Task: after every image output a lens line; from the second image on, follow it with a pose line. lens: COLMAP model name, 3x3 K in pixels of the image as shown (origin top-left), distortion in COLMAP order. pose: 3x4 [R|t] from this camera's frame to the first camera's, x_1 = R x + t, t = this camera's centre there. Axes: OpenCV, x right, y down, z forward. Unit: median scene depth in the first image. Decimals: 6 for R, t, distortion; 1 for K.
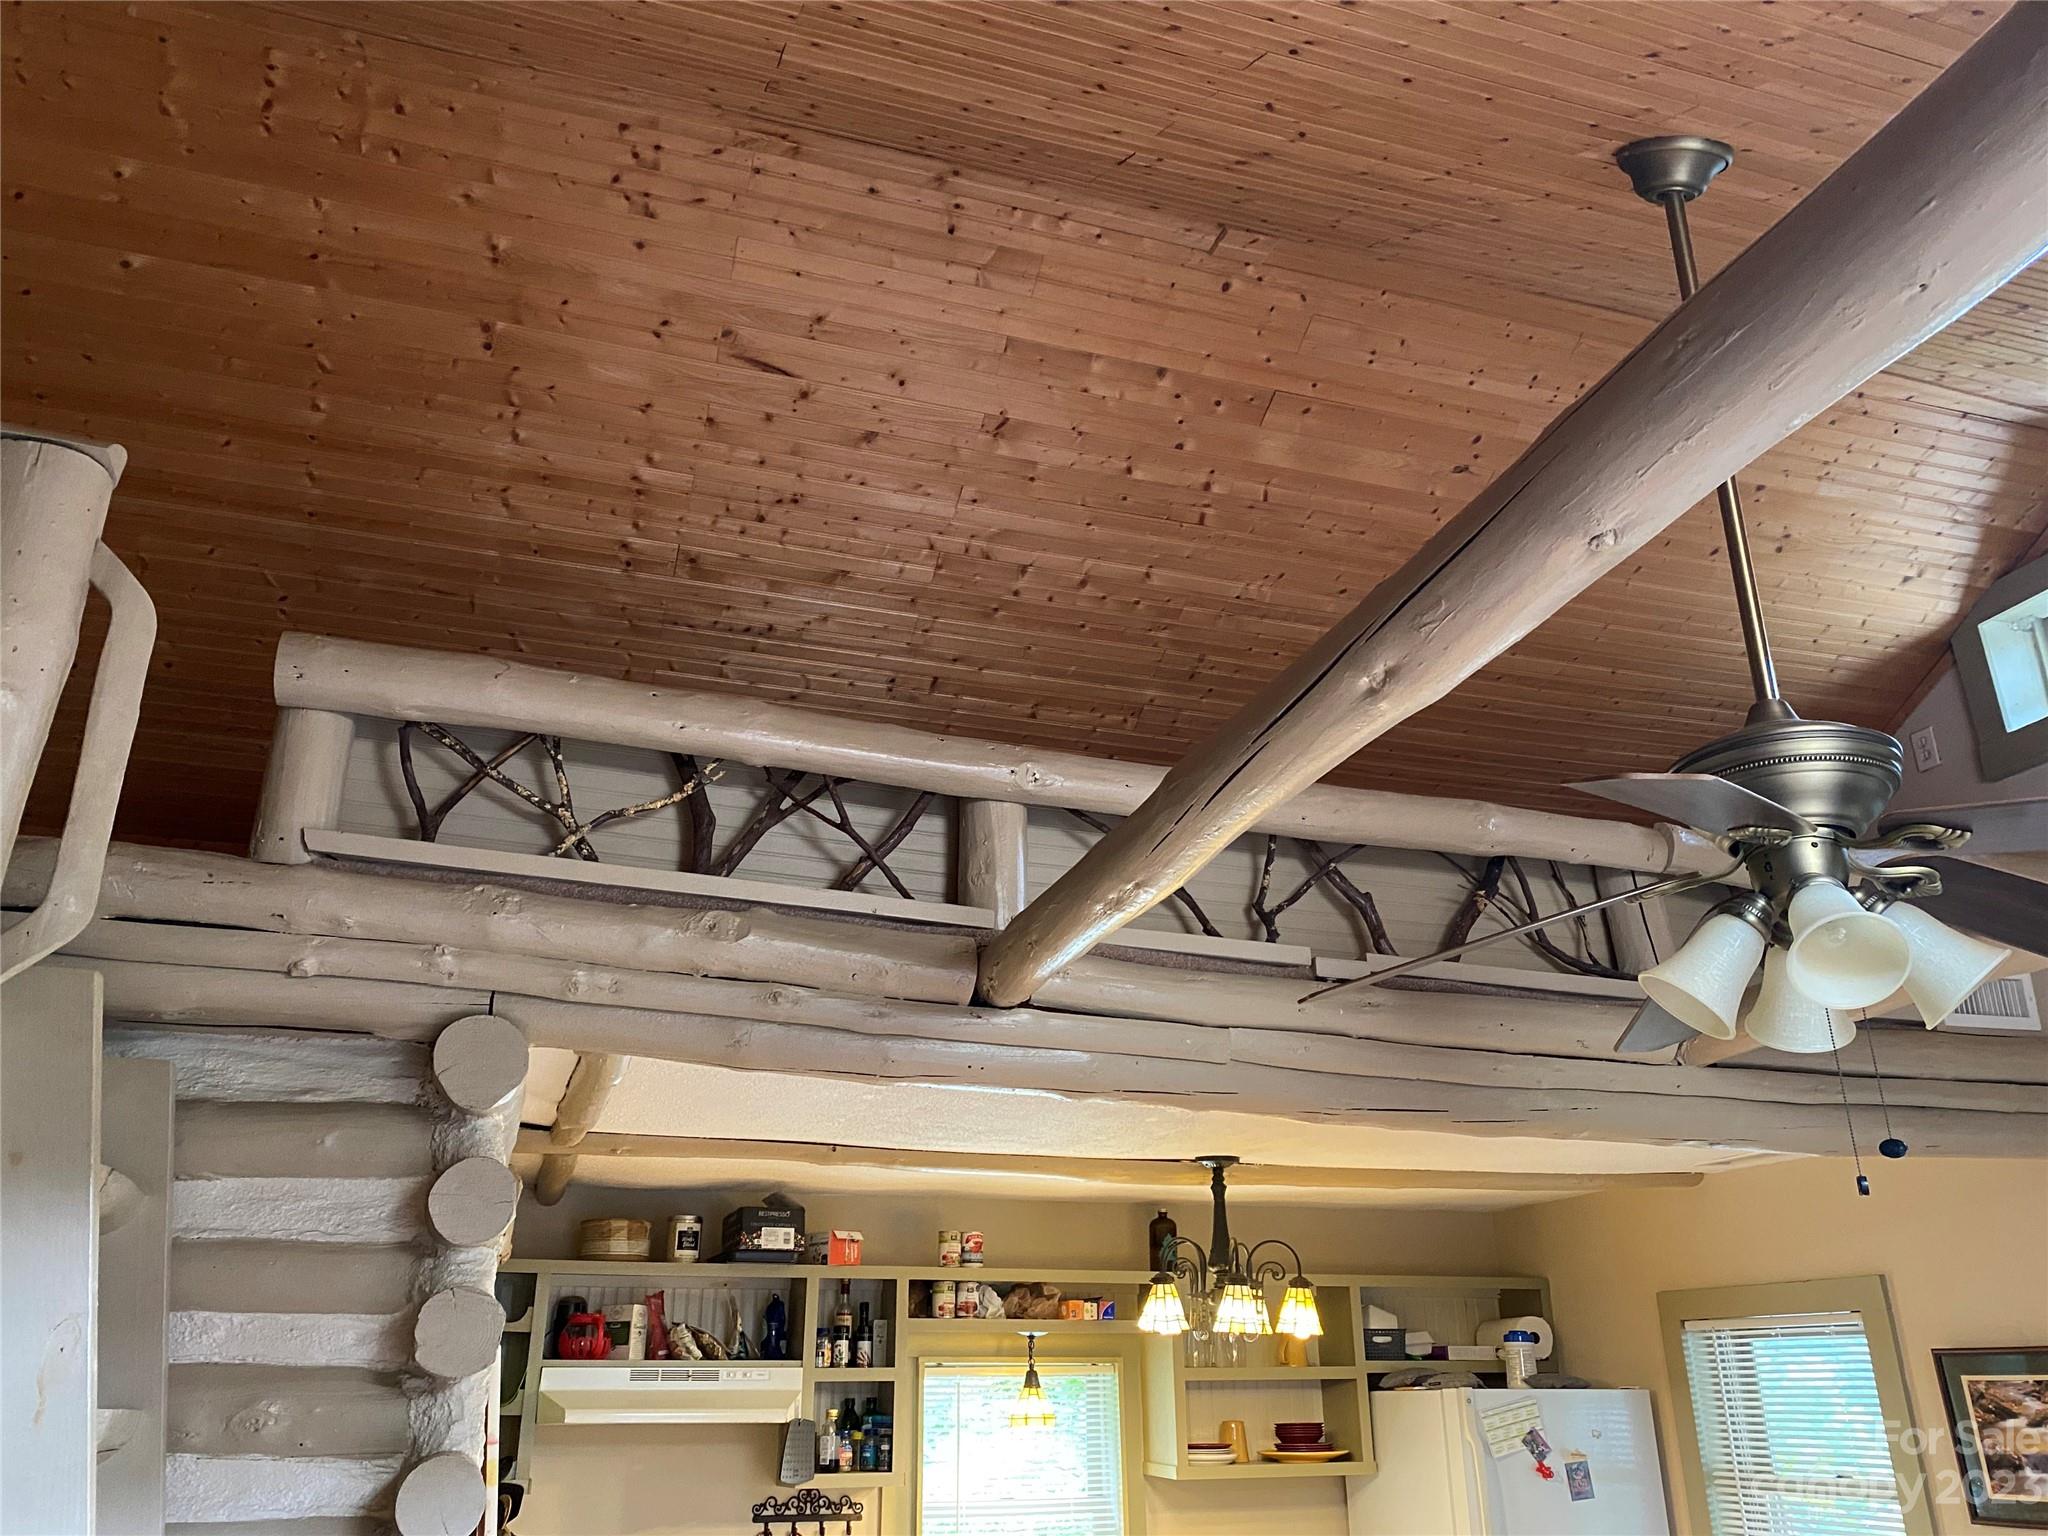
lens RADIAL K [[1590.7, 0, 1024.0], [0, 1590.7, 768.0], [0, 0, 1]] dist [0.010690, -0.001571]
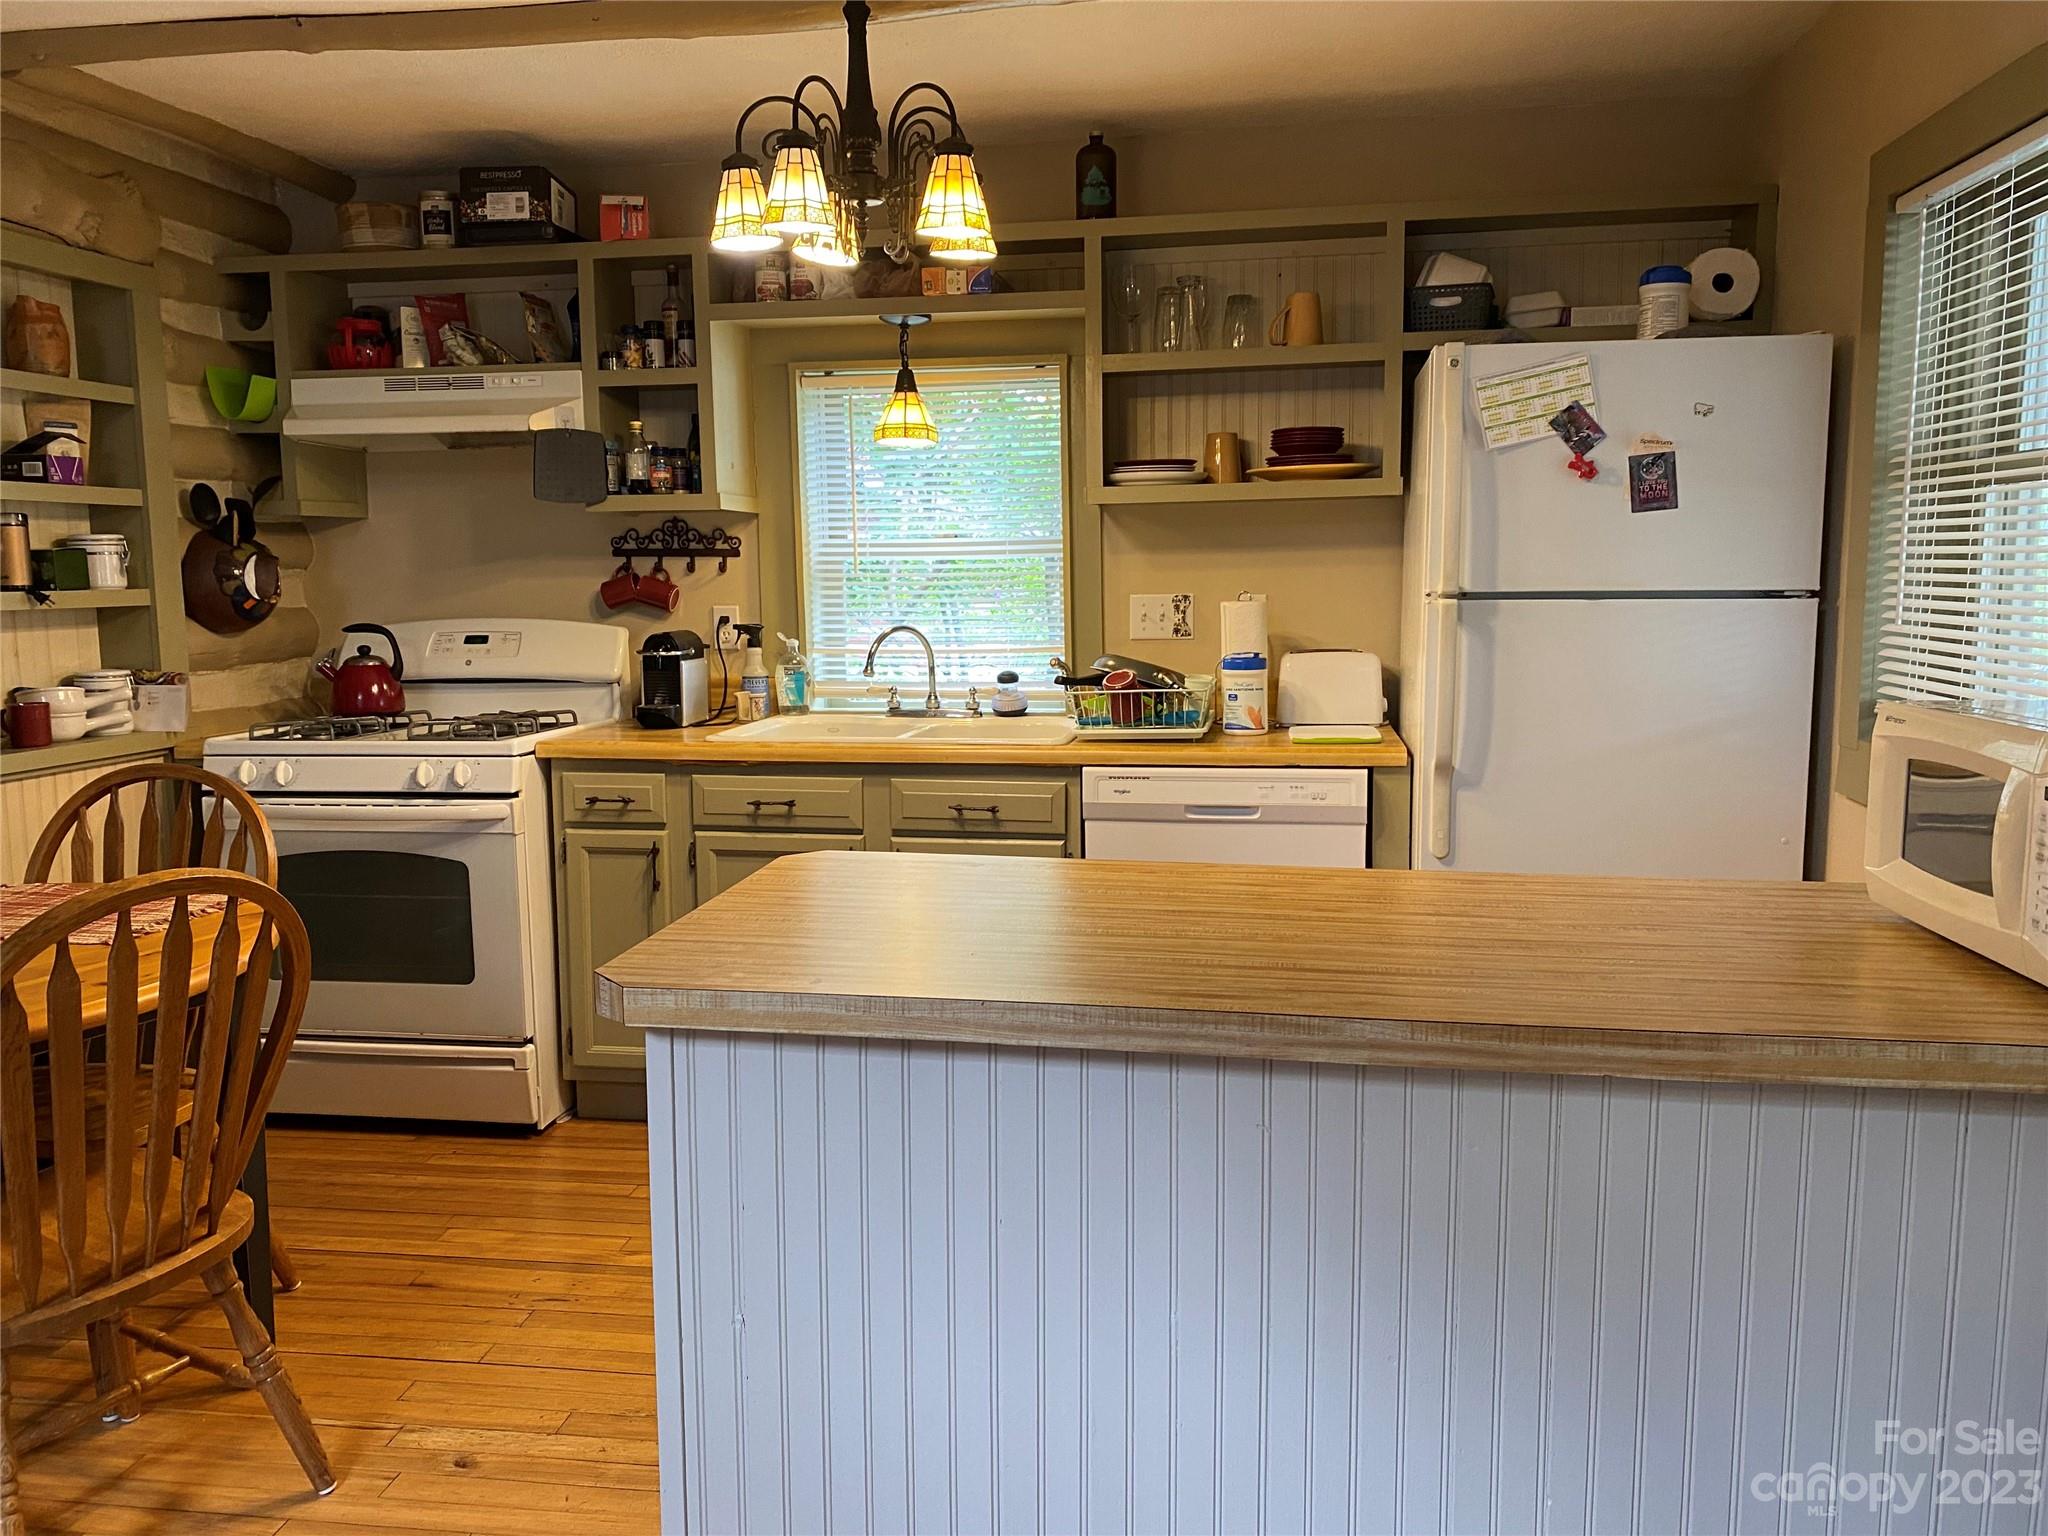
lens RADIAL K [[1590.7, 0, 1024.0], [0, 1590.7, 768.0], [0, 0, 1]] dist [0.010690, -0.001571]
pose [[0.880334, 0.055621, -0.471082, 0.430051], [0.178826, 0.880915, 0.438190, 0.236332], [0.439356, -0.469995, 0.765553, 0.386002]]
